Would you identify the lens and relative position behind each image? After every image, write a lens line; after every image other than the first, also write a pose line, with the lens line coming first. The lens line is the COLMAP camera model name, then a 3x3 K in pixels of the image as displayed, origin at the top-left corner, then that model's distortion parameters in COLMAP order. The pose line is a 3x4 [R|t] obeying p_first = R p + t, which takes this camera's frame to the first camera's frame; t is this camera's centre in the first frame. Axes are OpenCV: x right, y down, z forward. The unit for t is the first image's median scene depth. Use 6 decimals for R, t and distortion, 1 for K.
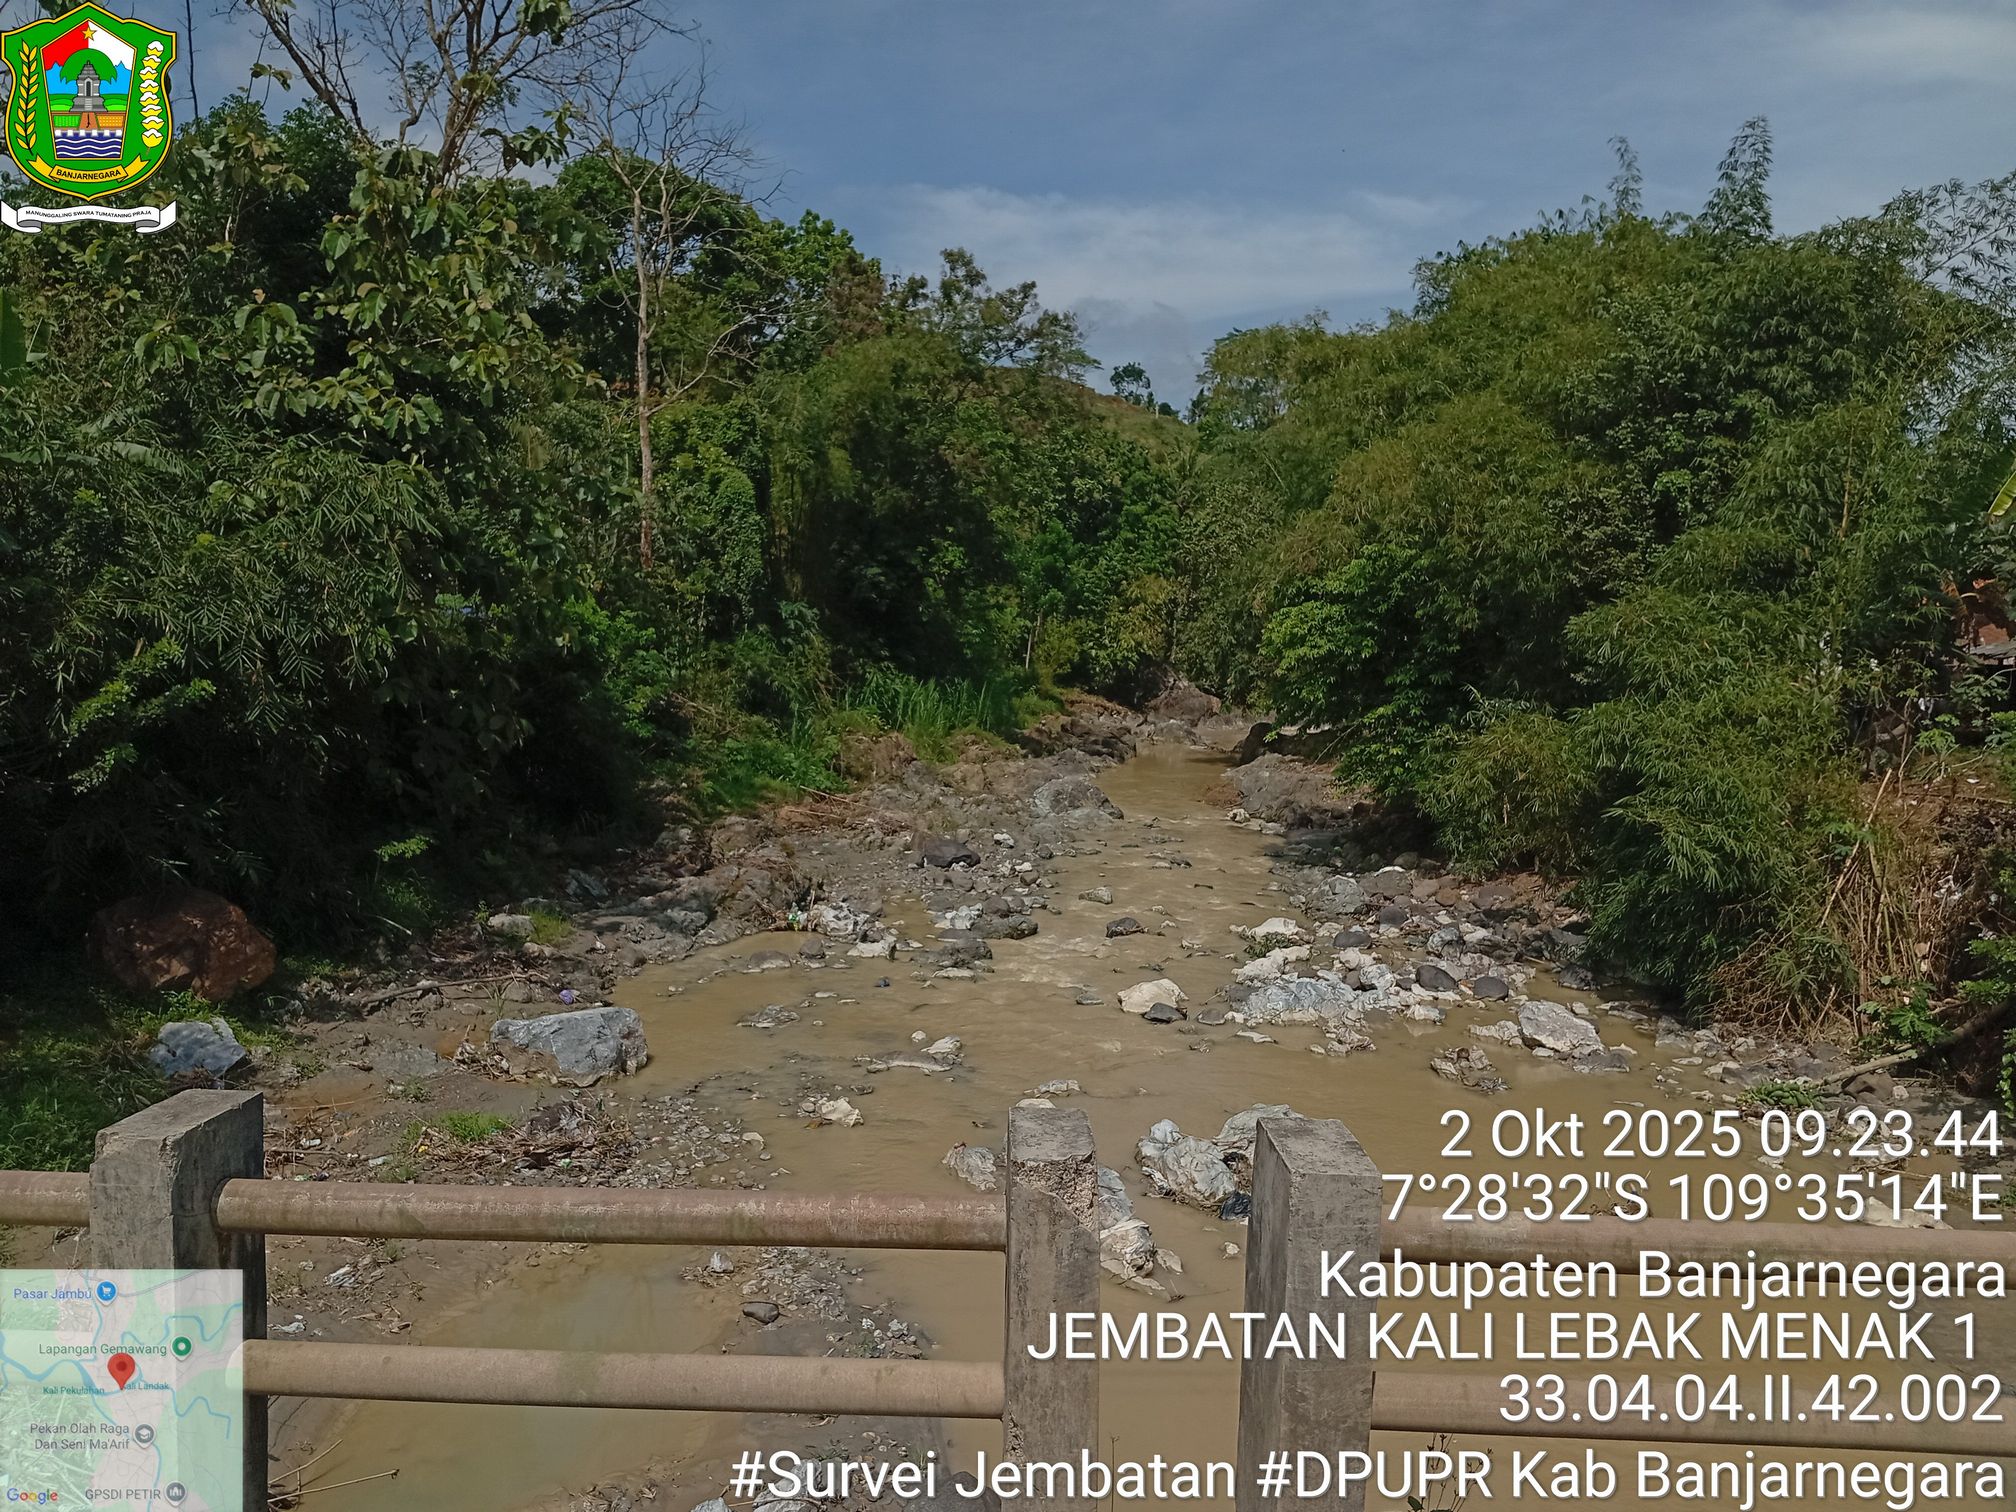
lens RADIAL K [[1570.7, 0, 1014.7], [0, 1570.7, 767.2], [0, 0, 1]] dist [0.007859, -0.064371]
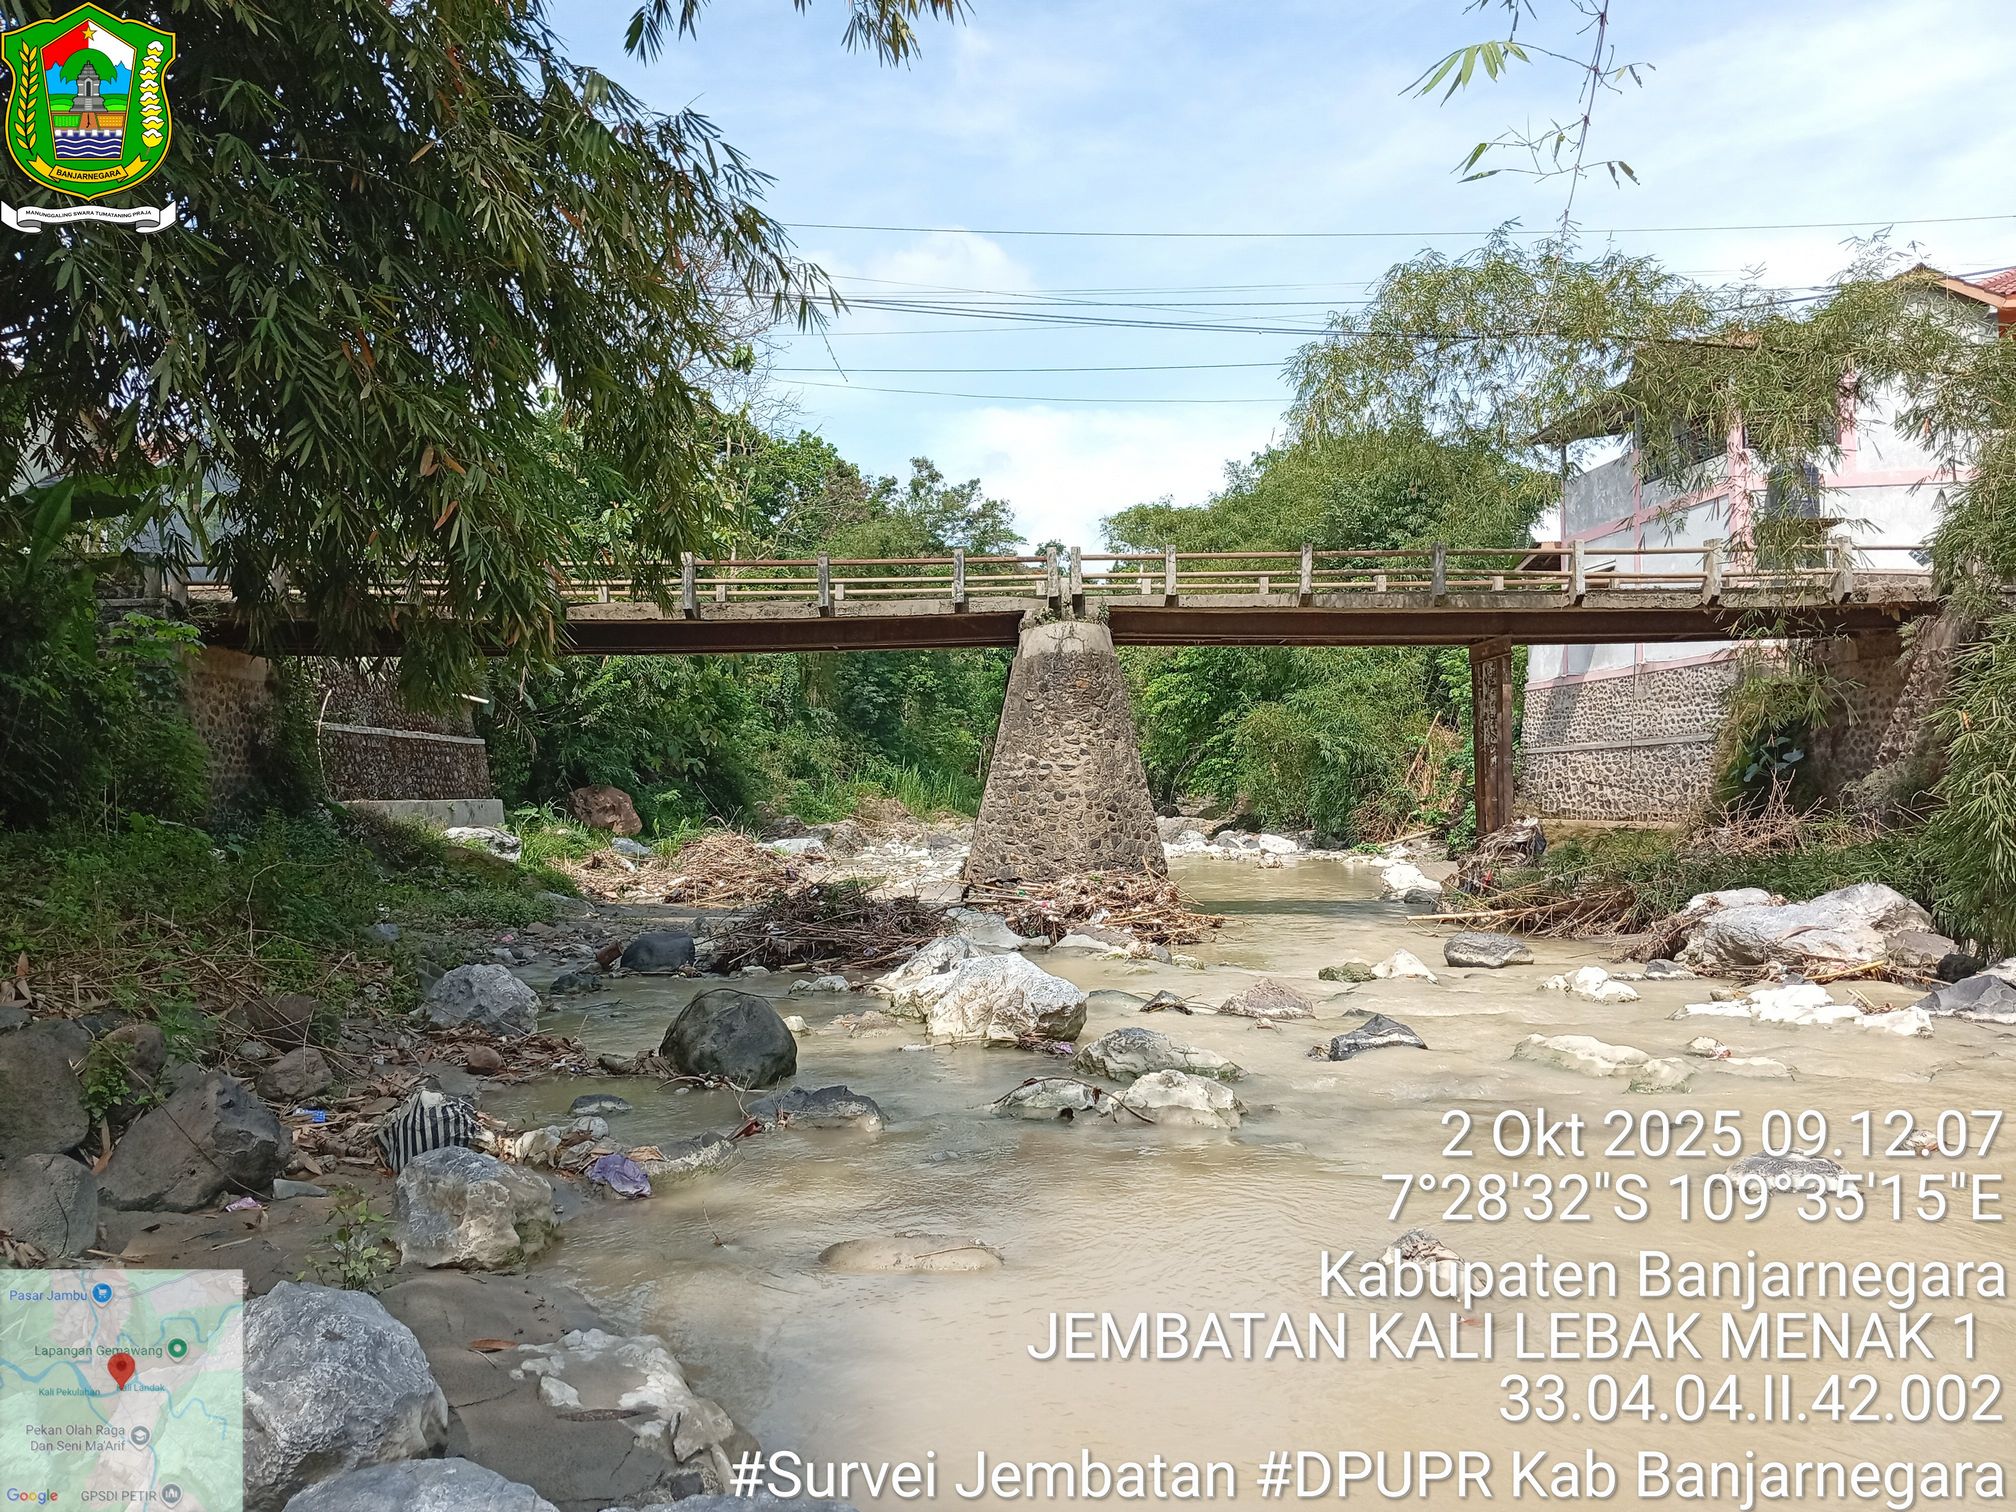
lens RADIAL K [[1570.7, 0, 992.5], [0, 1570.7, 754.3], [0, 0, 1]] dist [0.007859, -0.064371]
pose [[0.998891, -0.037871, 0.027972, -0.023234], [0.040946, 0.992041, -0.119068, 0.097861], [-0.023241, 0.120081, 0.992492, -0.346892]]
